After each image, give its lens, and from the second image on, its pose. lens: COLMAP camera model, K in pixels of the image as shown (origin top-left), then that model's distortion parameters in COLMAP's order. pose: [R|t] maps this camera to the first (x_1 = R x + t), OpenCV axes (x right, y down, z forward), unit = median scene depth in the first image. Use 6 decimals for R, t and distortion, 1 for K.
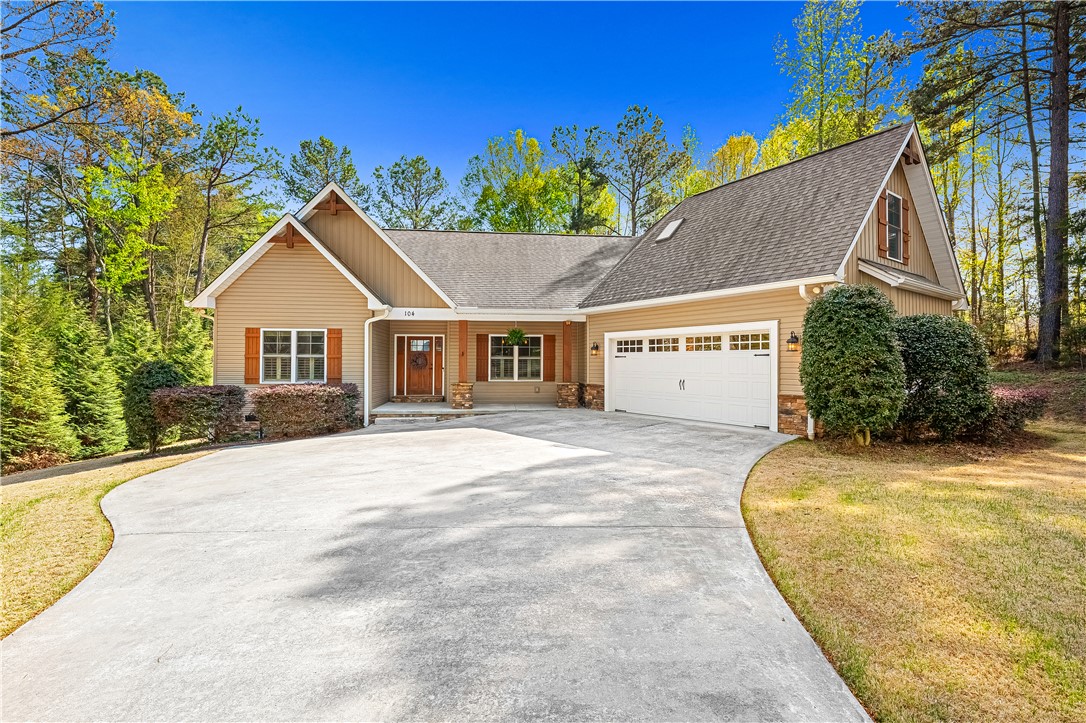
lens RADIAL K [[495.2, 0, 546.8], [0, 495.2, 365.5], [0, 0, 1]] dist [0.001169, 0.000030]
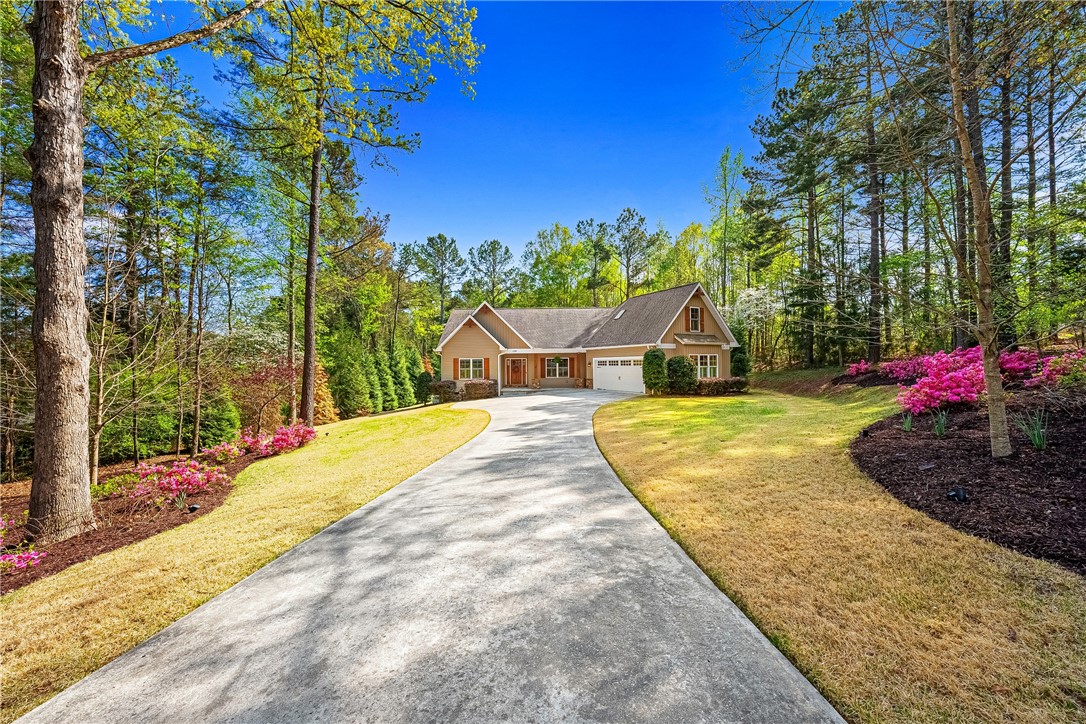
lens RADIAL K [[406.0, 0, 545.8], [0, 406.0, 359.5], [0, 0, 1]] dist [-0.000473, -0.000001]
pose [[0.995955, -0.015938, -0.088430, 0.060808], [0.014652, 0.999777, -0.015179, -0.029469], [0.088652, 0.013822, 0.995967, -1.030901]]
